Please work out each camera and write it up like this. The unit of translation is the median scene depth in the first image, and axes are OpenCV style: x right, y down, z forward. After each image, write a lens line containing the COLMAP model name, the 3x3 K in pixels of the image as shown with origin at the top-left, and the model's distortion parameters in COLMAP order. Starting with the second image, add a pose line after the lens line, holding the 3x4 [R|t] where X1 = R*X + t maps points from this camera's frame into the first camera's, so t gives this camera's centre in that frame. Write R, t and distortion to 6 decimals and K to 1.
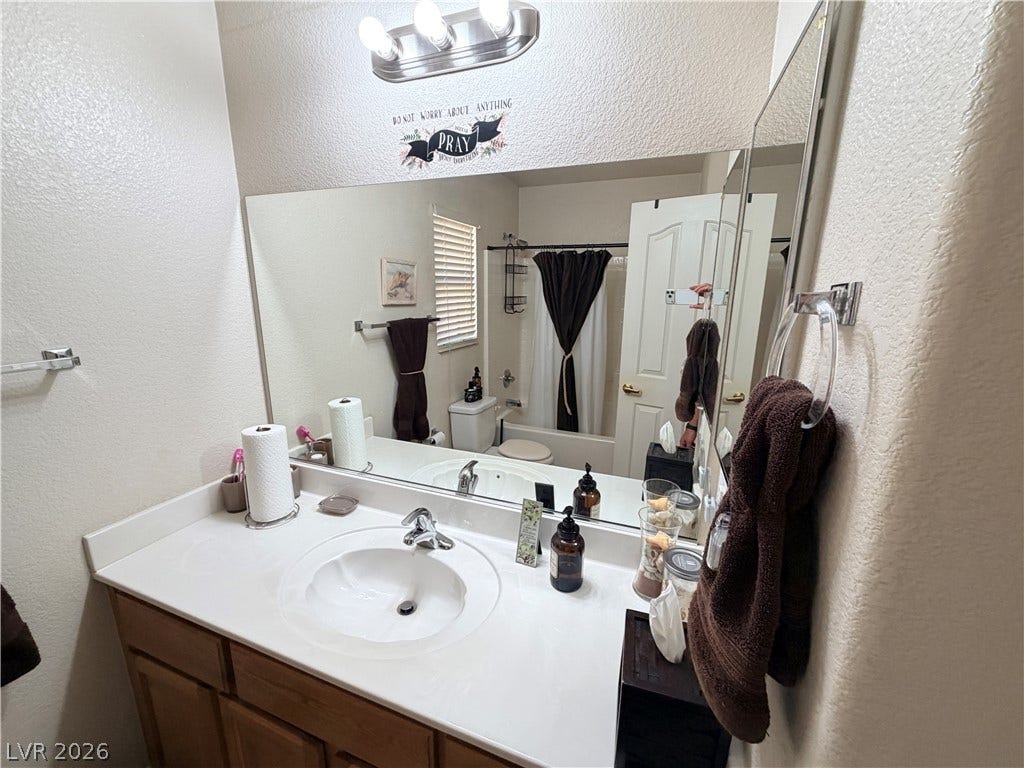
lens RADIAL K [[408.6, 0, 509.0], [0, 408.6, 384.0], [0, 0, 1]] dist [-0.001258, 0.000367]
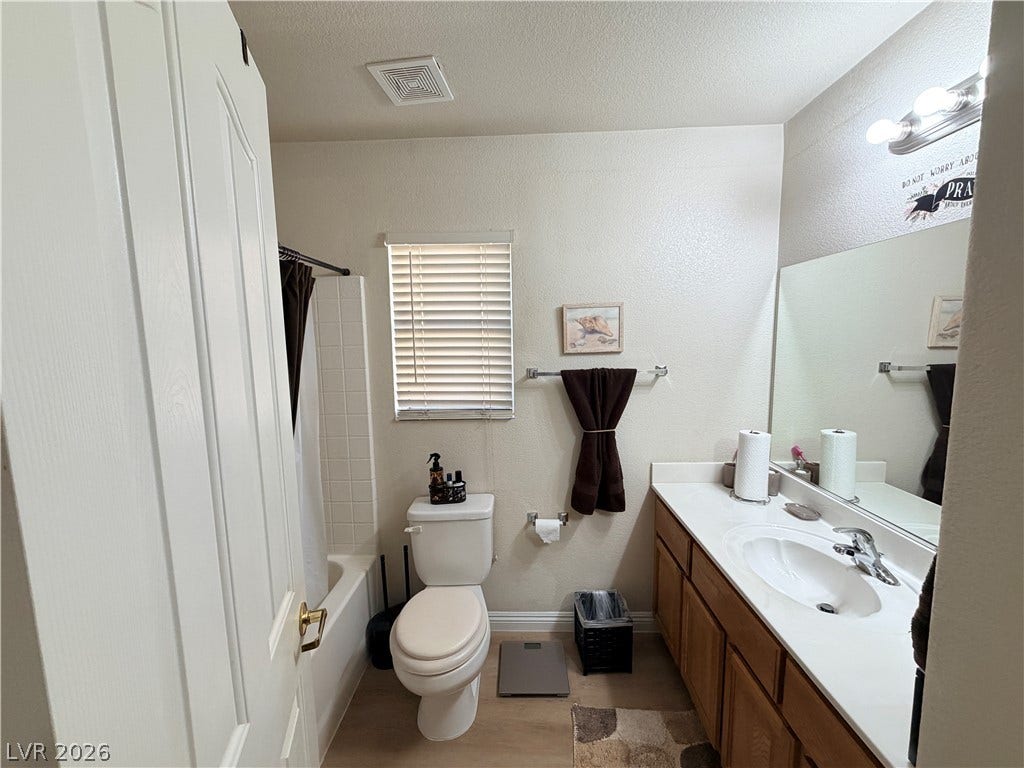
lens RADIAL K [[408.6, 0, 509.0], [0, 408.6, 384.0], [0, 0, 1]] dist [-0.001258, 0.000367]
pose [[0.317258, 0.090606, -0.944001, 0.442695], [-0.192134, 0.980923, 0.029577, 0.069784], [0.928672, 0.171991, 0.328614, -0.268958]]
